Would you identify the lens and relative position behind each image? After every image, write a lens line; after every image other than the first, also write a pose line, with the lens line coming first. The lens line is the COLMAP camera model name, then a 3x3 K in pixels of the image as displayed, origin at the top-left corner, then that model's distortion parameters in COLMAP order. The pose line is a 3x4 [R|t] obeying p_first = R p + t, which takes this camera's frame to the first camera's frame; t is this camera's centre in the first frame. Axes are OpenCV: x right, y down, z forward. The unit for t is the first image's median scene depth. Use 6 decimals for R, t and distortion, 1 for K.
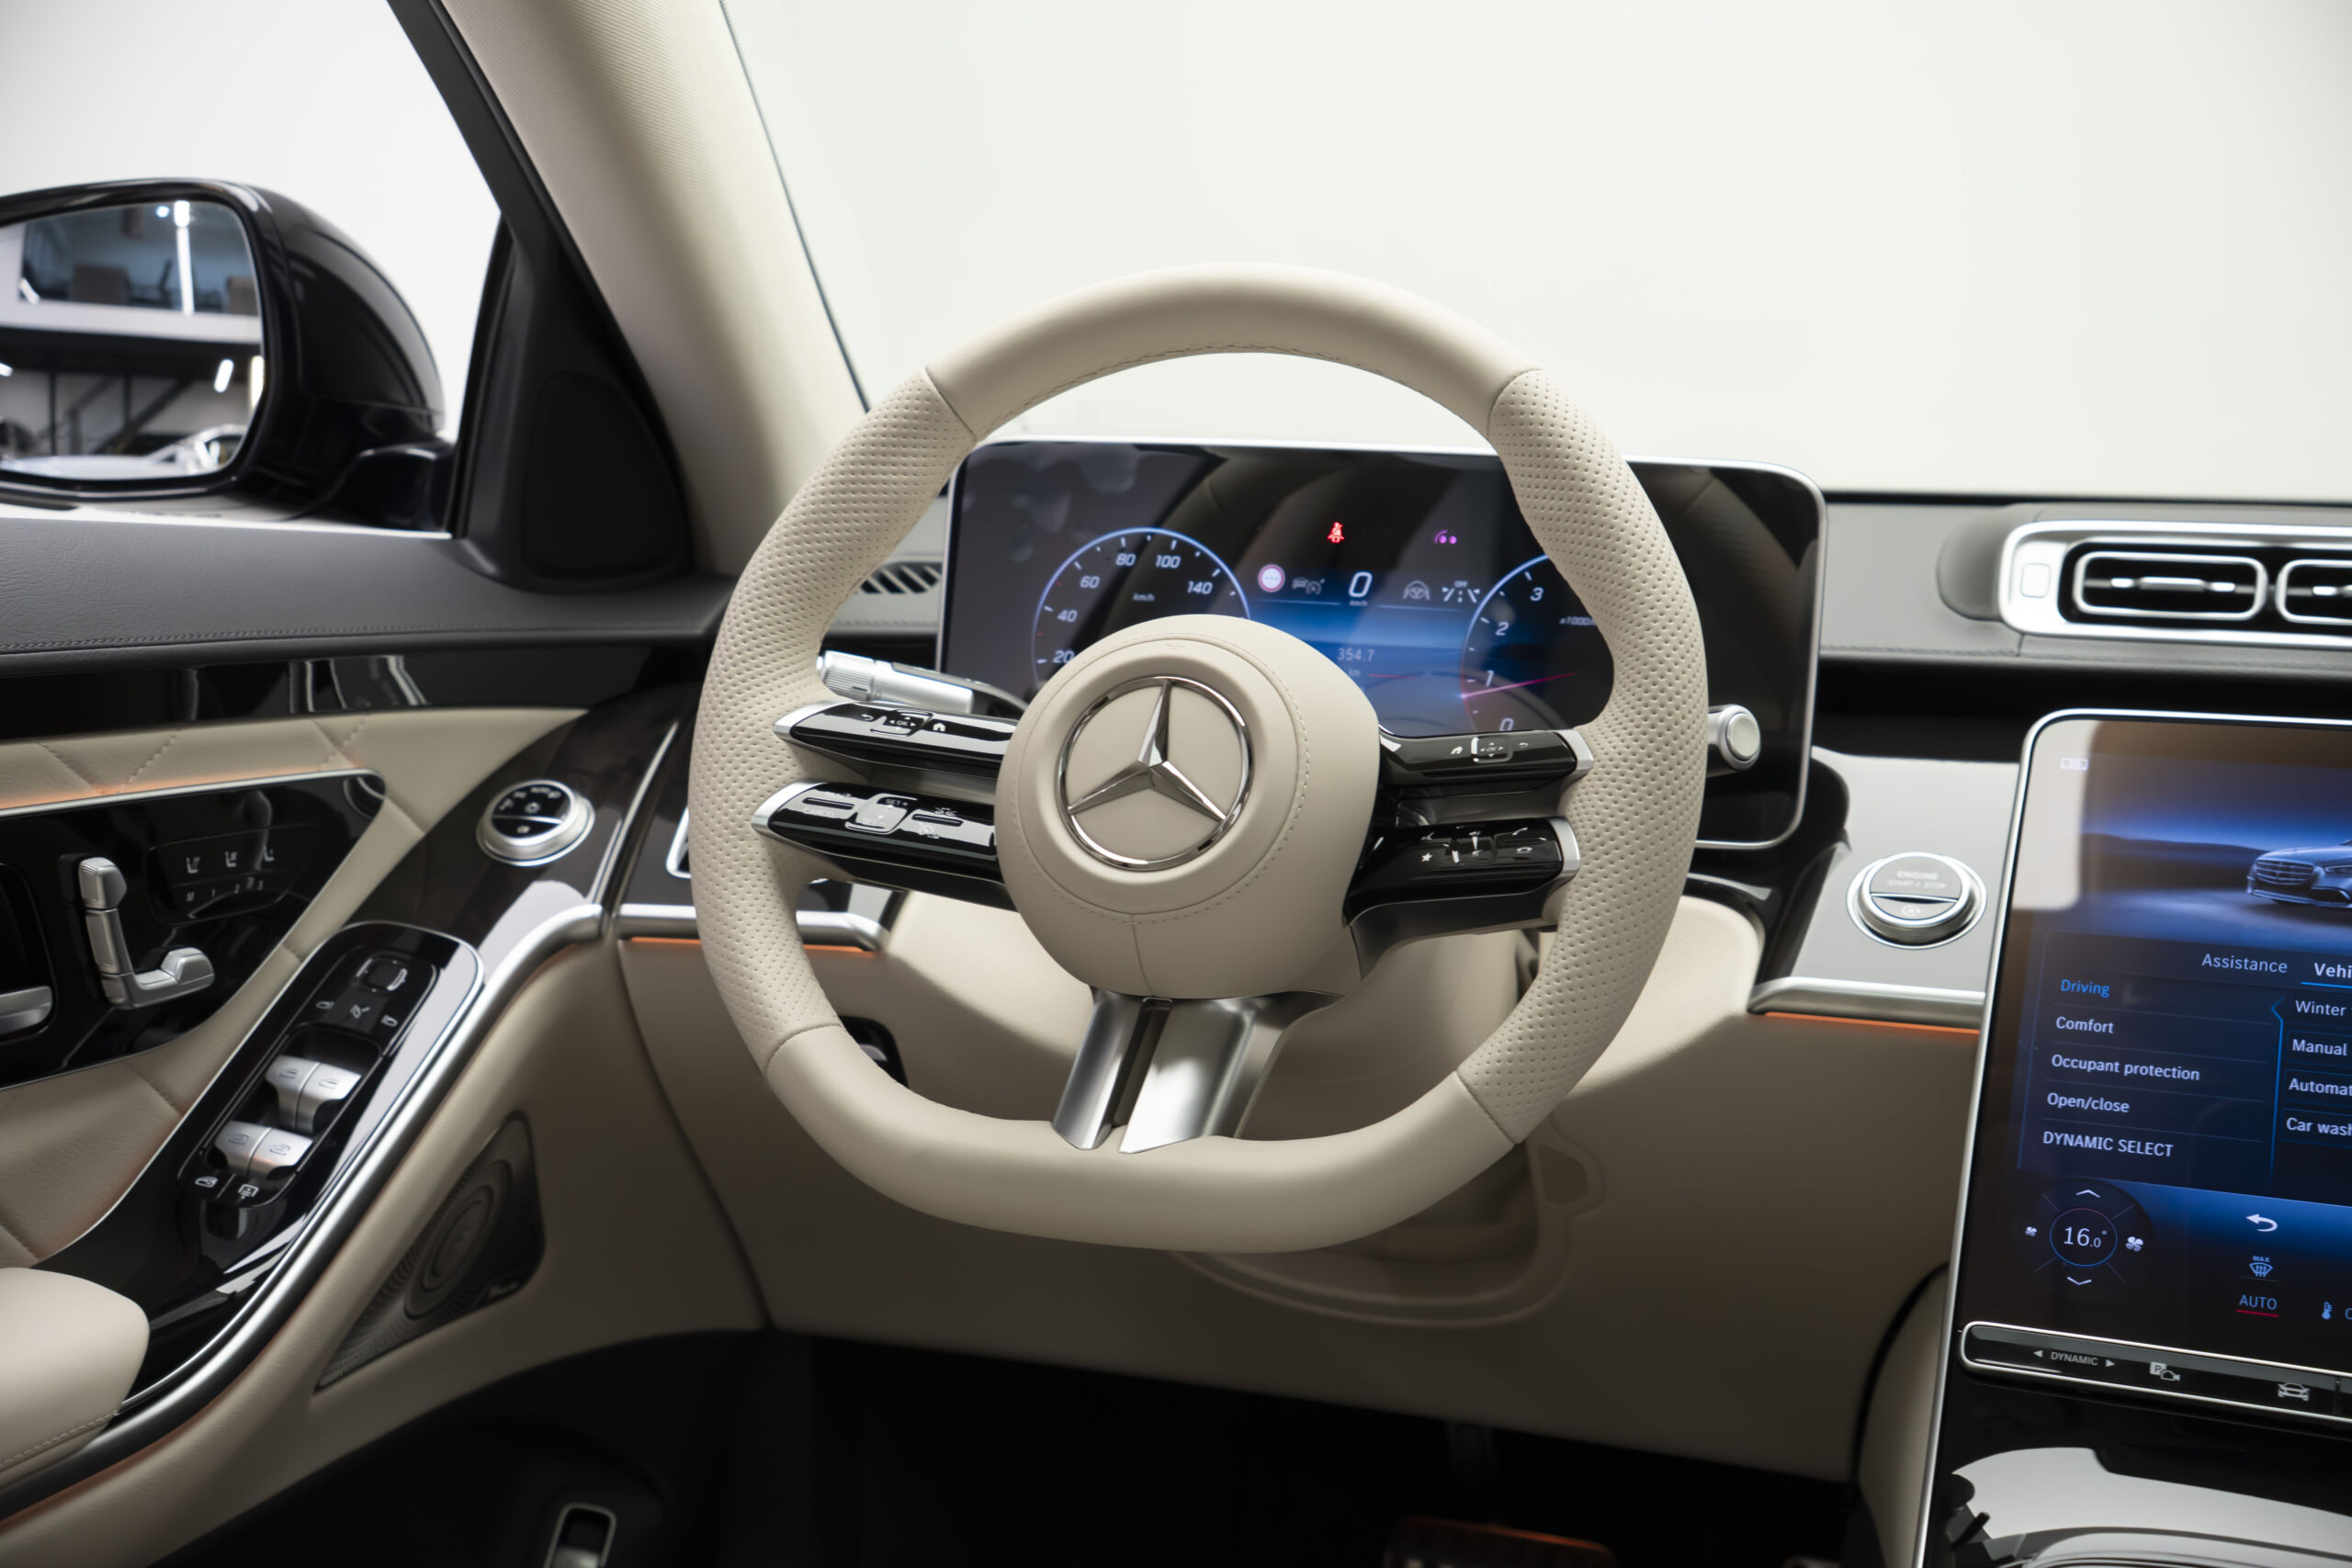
lens RADIAL K [[3258.7, 0, 1176.0], [0, 3258.7, 784.0], [0, 0, 1]] dist [0.105463, 0.527097]
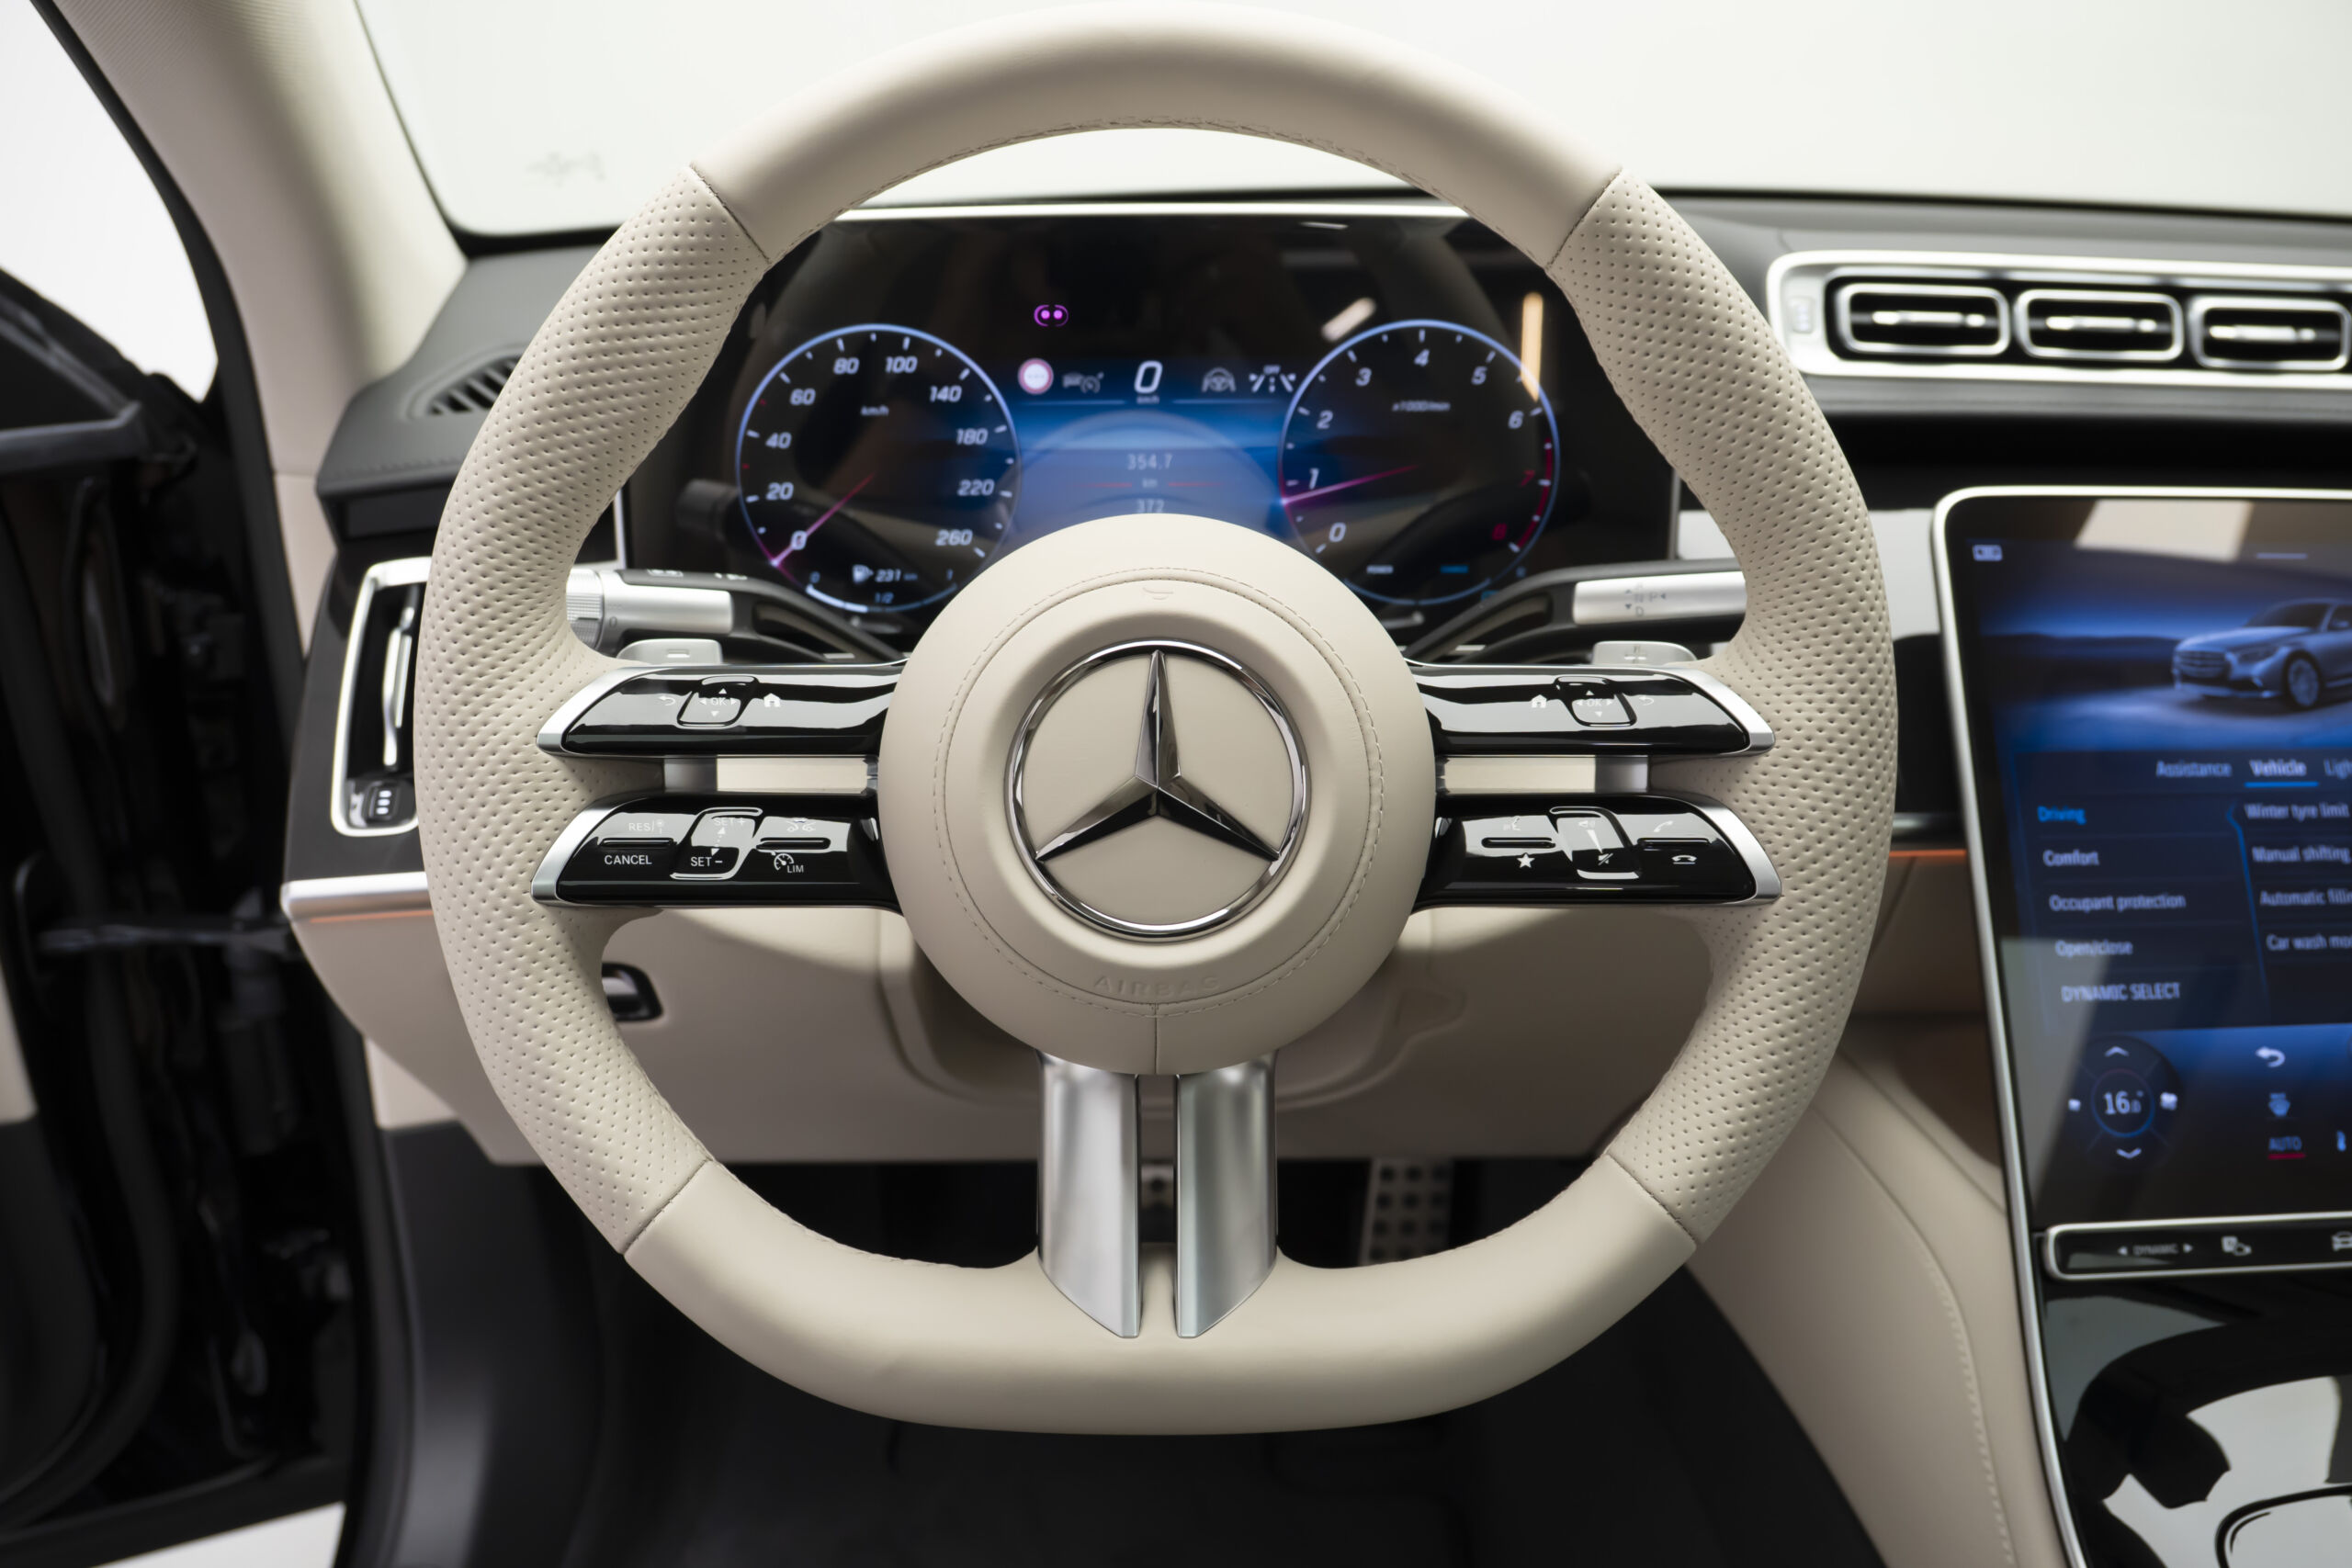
lens RADIAL K [[2113.2, 0, 1176.0], [0, 2113.2, 784.0], [0, 0, 1]] dist [-0.267225, 0.205404]
pose [[0.938839, -0.156056, 0.306964, -0.117702], [0.075915, 0.963282, 0.257536, -0.099128], [-0.335883, -0.218482, 0.916214, 0.492898]]
